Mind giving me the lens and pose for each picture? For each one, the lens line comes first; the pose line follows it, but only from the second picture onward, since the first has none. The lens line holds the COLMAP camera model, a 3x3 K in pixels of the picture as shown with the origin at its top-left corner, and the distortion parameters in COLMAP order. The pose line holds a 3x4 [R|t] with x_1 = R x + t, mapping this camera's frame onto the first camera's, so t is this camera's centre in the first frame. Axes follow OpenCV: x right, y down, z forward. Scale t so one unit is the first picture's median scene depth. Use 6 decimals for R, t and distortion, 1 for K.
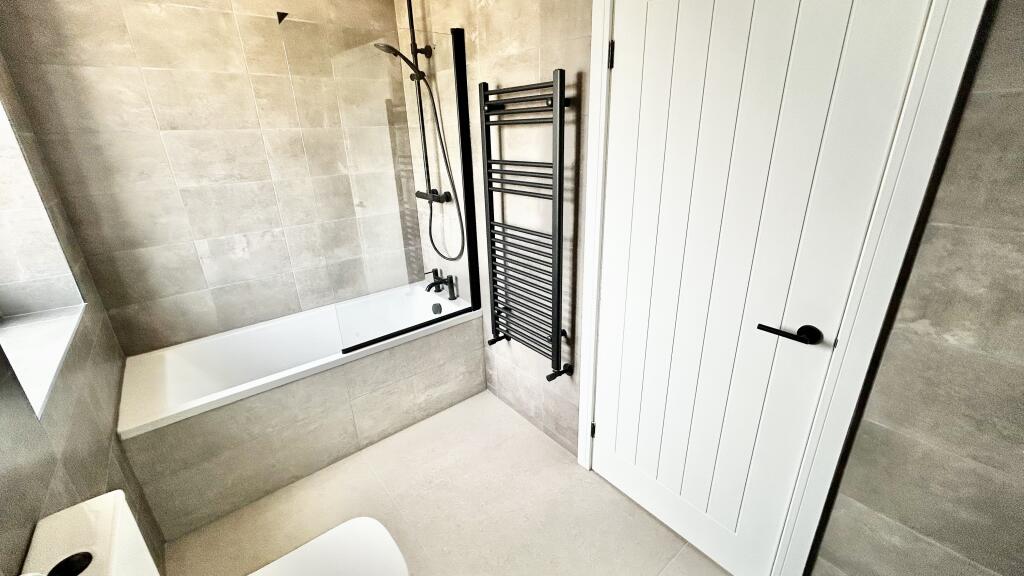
lens RADIAL K [[417.7, 0, 517.0], [0, 417.7, 290.5], [0, 0, 1]] dist [0.001032, 0.000233]
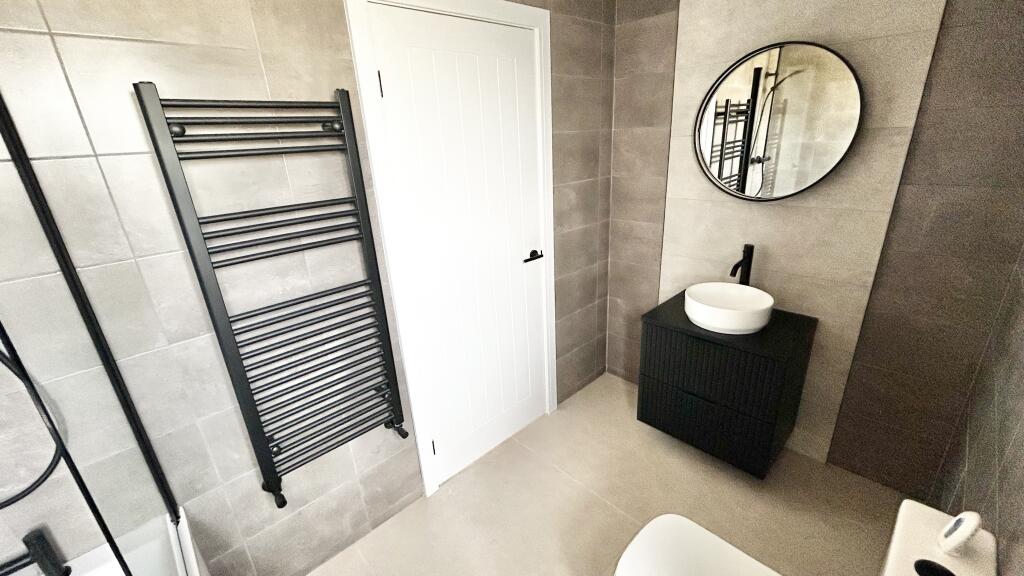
lens RADIAL K [[417.7, 0, 517.0], [0, 417.7, 290.5], [0, 0, 1]] dist [0.001032, 0.000233]
pose [[-0.085246, -0.305547, 0.948353, -0.607084], [0.413049, 0.855339, 0.312707, -0.203378], [-0.906710, 0.418374, 0.053292, 0.552309]]
